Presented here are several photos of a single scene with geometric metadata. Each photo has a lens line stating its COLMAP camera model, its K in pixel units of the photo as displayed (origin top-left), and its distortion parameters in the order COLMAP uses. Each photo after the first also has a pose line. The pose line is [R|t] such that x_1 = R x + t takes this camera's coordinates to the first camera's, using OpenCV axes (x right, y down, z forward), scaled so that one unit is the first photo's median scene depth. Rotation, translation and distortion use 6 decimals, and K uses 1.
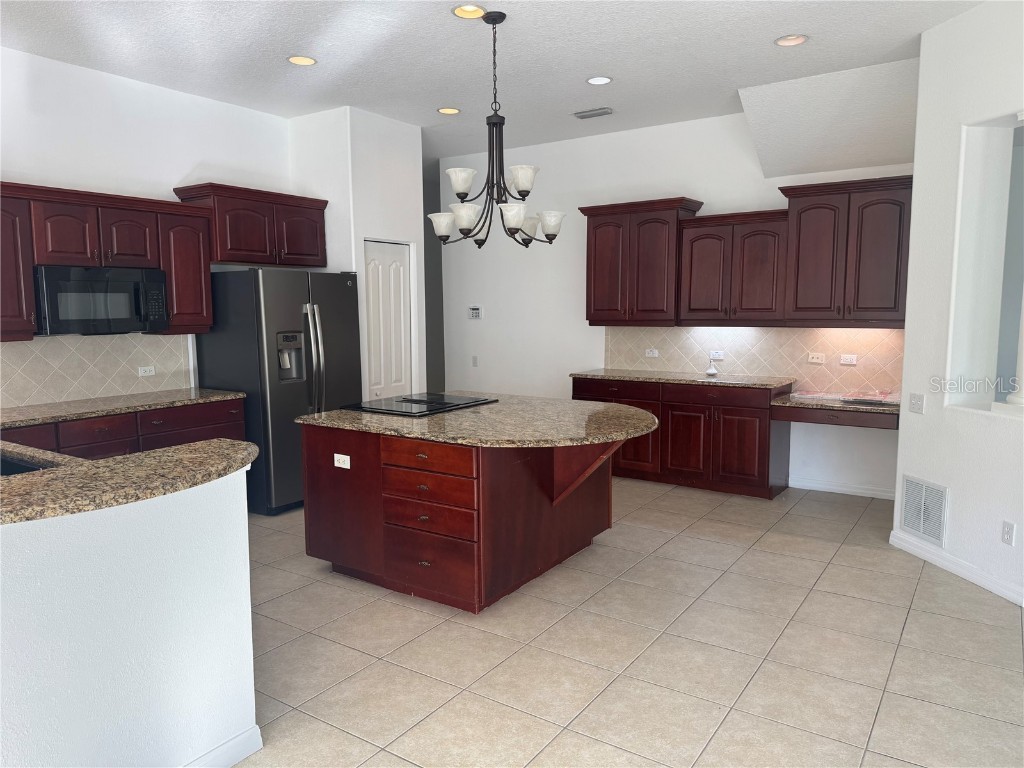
lens RADIAL K [[720.8, 0, 512.0], [0, 720.8, 384.0], [0, 0, 1]] dist [0.142574, -0.231617]
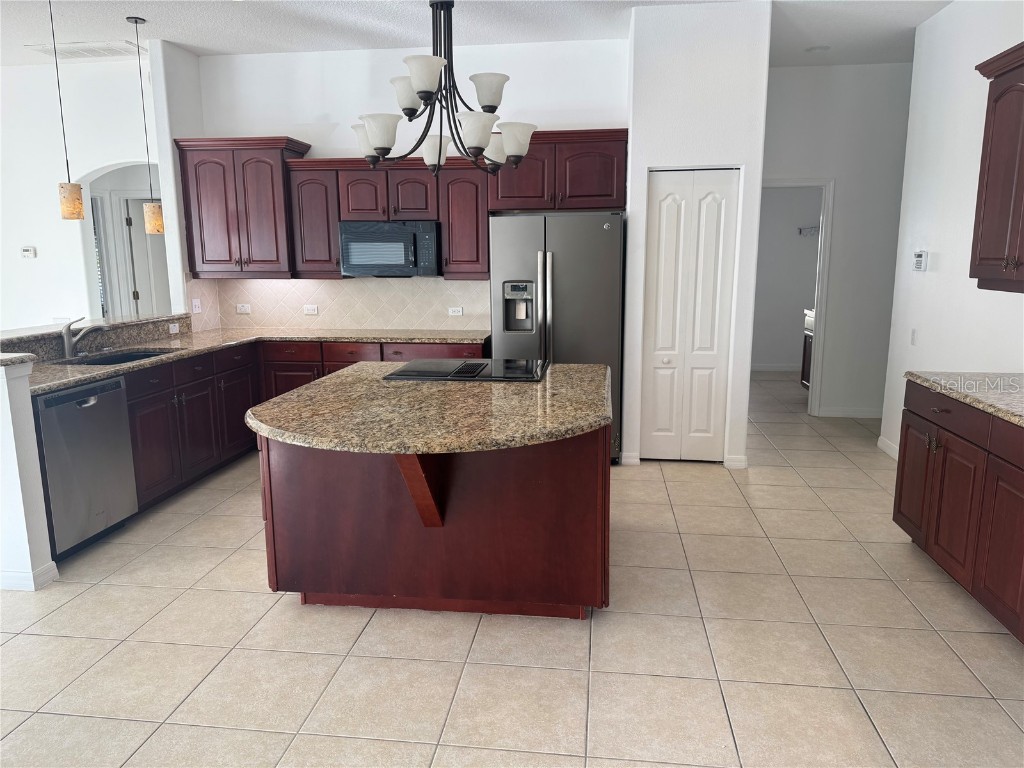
lens RADIAL K [[720.8, 0, 512.0], [0, 720.8, 384.0], [0, 0, 1]] dist [0.142574, -0.231617]
pose [[0.446055, 0.160089, -0.880572, 0.656812], [-0.096542, 0.986739, 0.130487, -0.072147], [0.889783, 0.026808, 0.455595, 0.663068]]
